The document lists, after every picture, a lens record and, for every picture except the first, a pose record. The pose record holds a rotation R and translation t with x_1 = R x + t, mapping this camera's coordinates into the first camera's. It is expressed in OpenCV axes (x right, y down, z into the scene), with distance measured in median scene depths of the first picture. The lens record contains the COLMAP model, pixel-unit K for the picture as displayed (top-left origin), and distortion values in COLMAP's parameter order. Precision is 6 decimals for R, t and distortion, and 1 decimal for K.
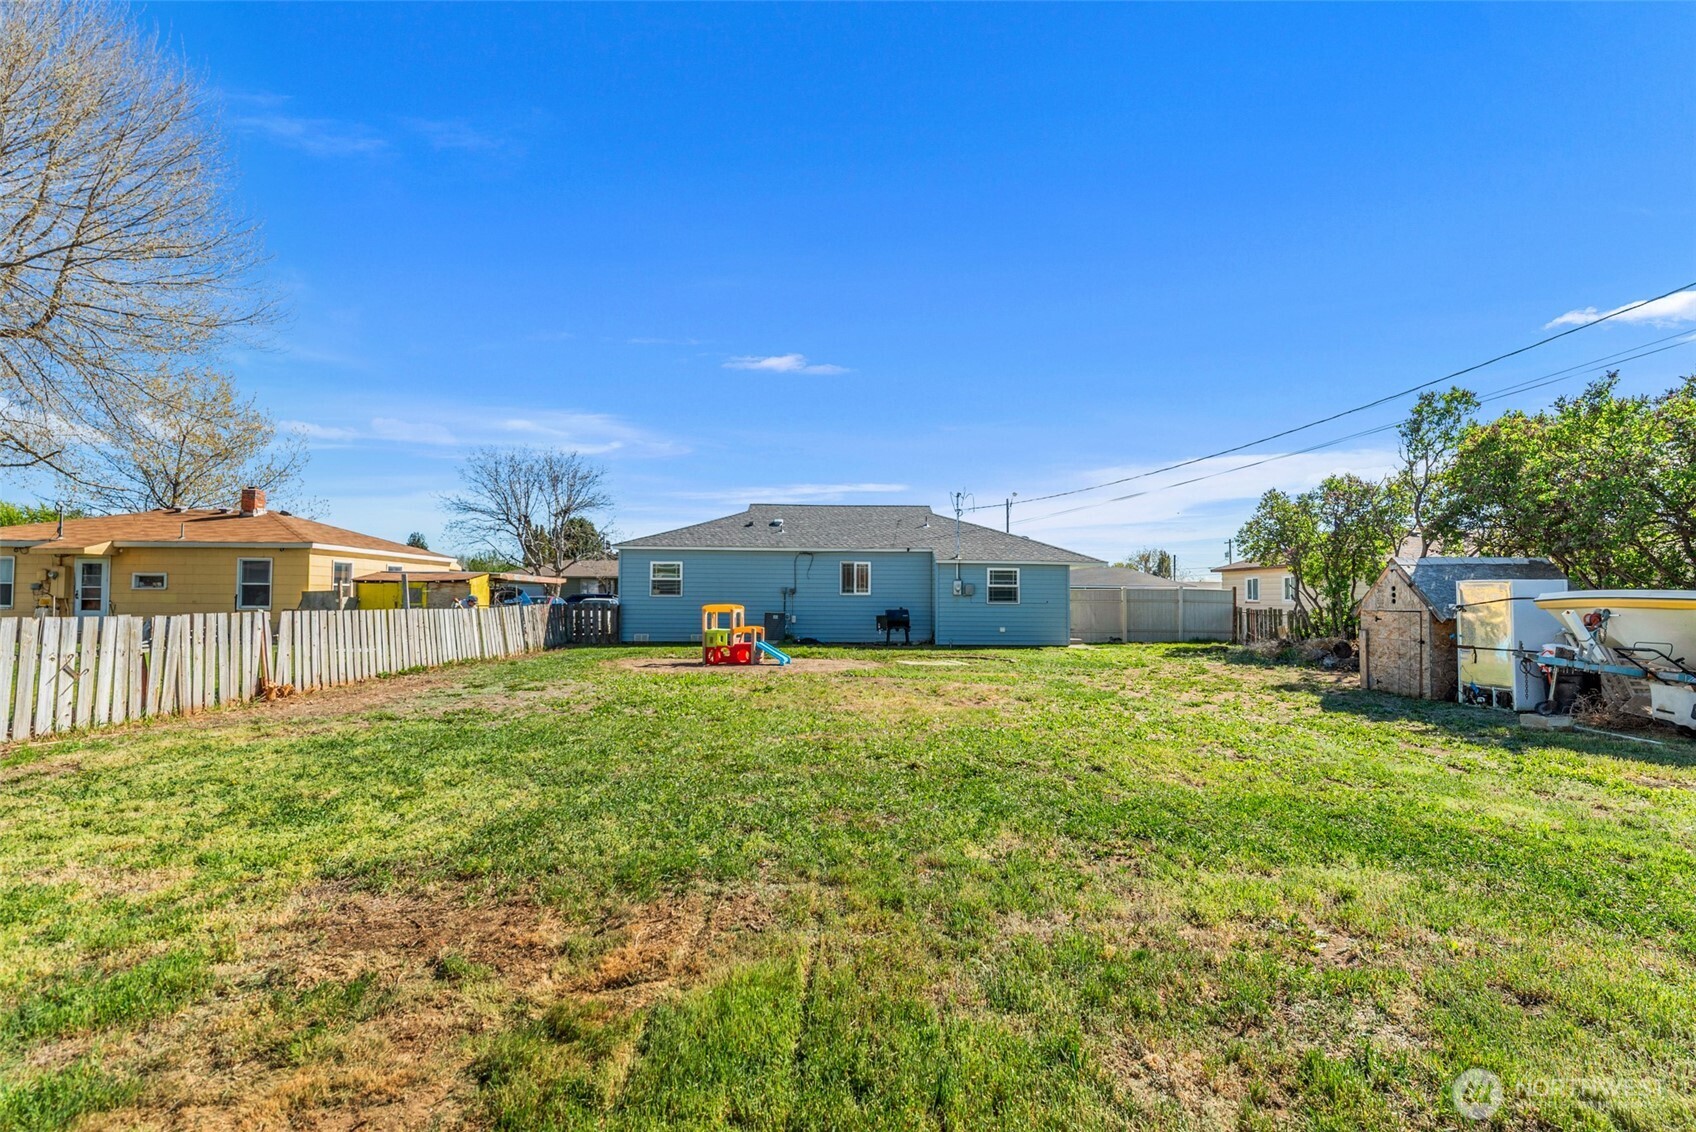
lens RADIAL K [[739.3, 0, 852.6], [0, 739.3, 579.7], [0, 0, 1]] dist [0.003062, -0.001752]
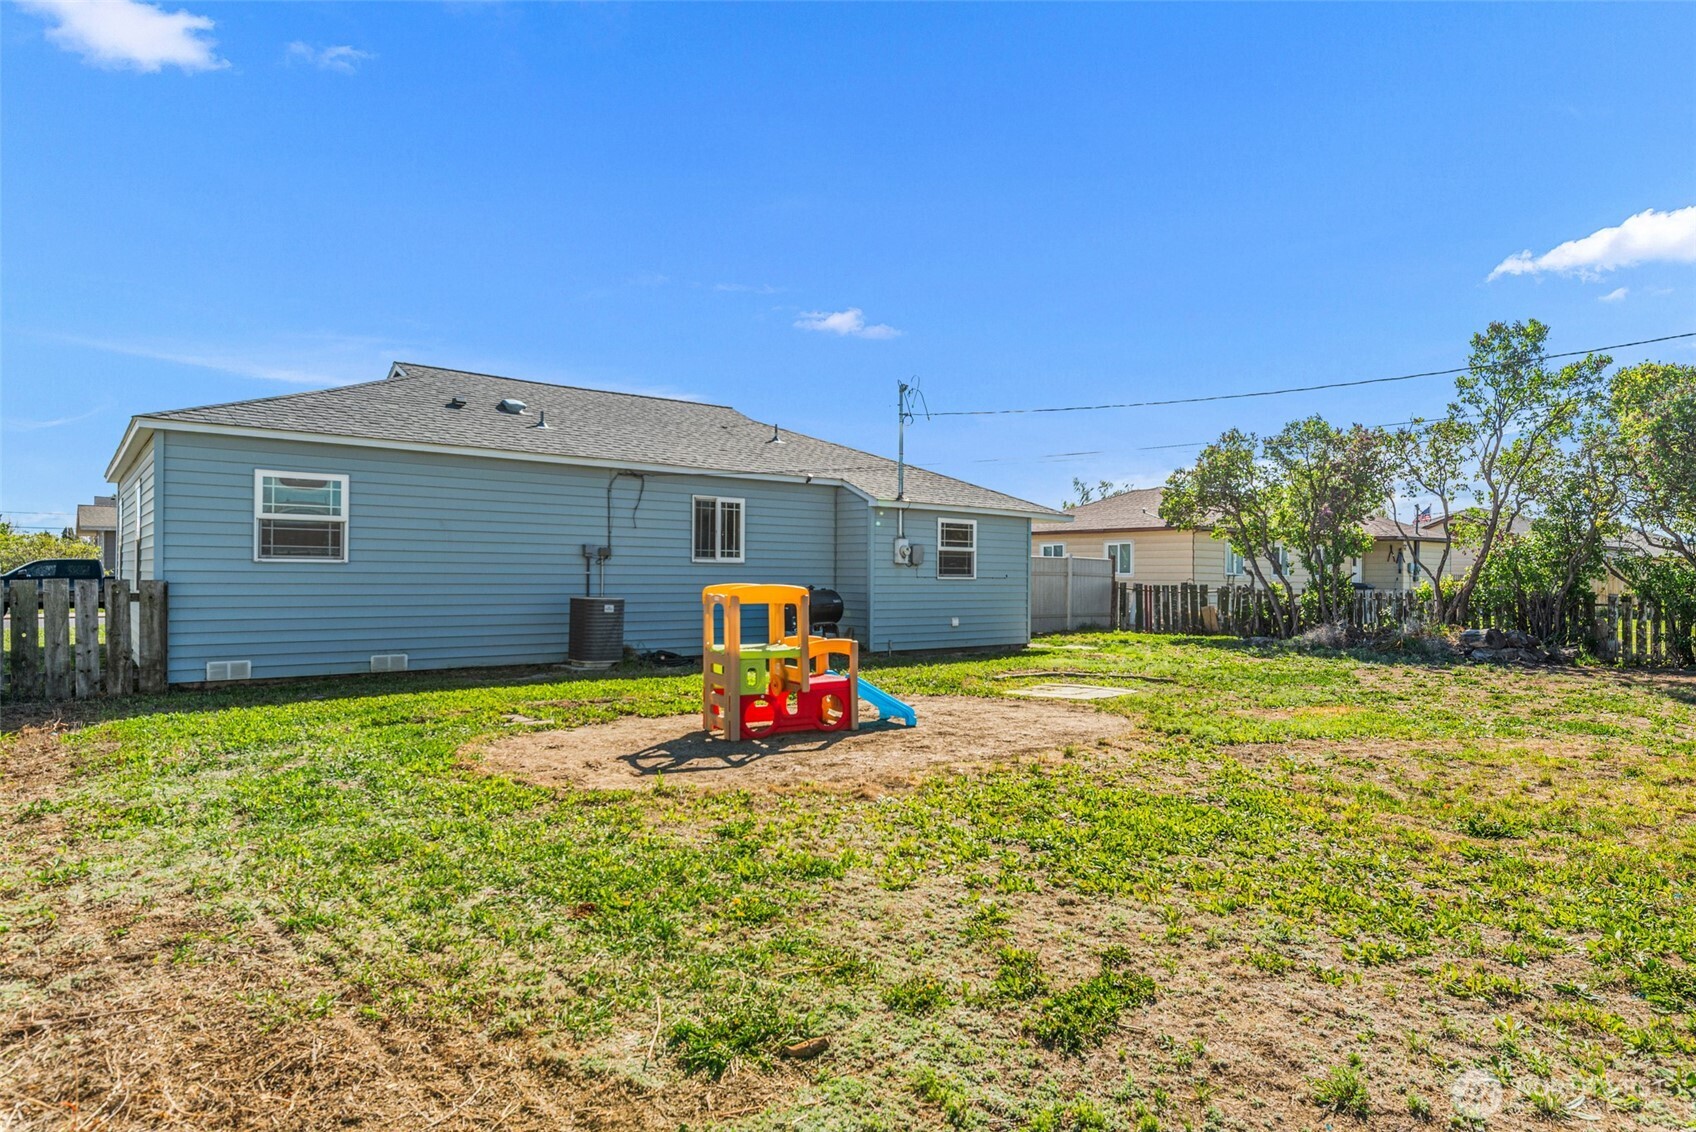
lens RADIAL K [[976.8, 0, 820.4], [0, 976.8, 566.9], [0, 0, 1]] dist [-0.015278, 0.004153]
pose [[0.803138, 0.004771, 0.595773, -0.353959], [-0.019191, 0.999656, 0.017866, 0.011155], [-0.595483, -0.025782, 0.802954, 0.436758]]
